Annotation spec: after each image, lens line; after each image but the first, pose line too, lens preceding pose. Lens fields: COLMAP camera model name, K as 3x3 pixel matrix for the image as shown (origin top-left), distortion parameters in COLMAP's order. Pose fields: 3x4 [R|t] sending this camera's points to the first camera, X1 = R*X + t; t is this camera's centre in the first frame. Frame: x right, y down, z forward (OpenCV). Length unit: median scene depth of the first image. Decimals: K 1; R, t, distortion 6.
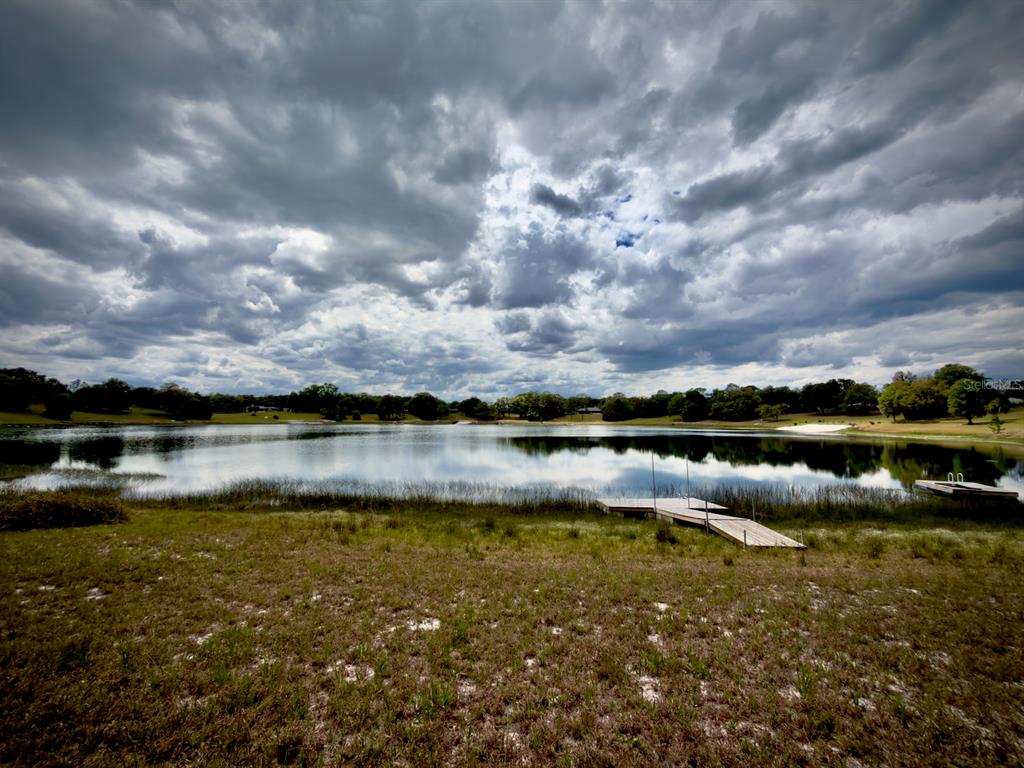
lens RADIAL K [[389.5, 0, 512.0], [0, 389.5, 384.0], [0, 0, 1]] dist [0.000012, -0.000079]
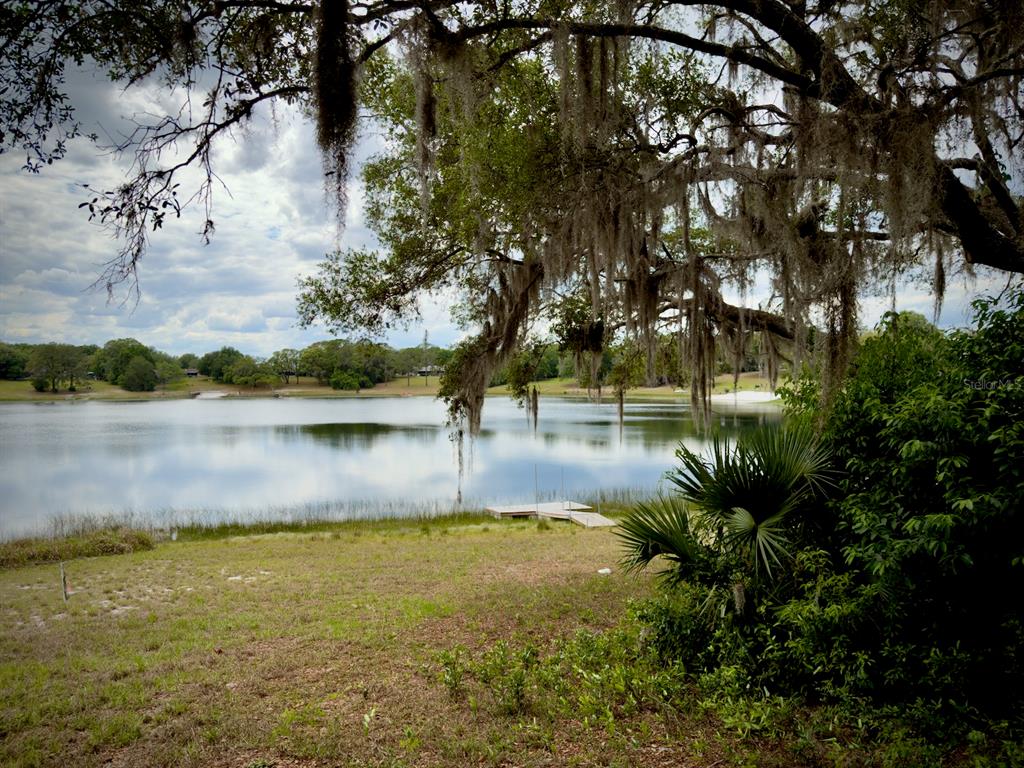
lens RADIAL K [[697.4, 0, 512.0], [0, 697.4, 384.0], [0, 0, 1]] dist [0.104417, -0.128482]
pose [[0.951969, -0.011544, 0.305977, -0.044575], [-0.018674, 0.995240, 0.095646, -0.034063], [-0.305625, -0.096766, 0.947222, -0.120865]]
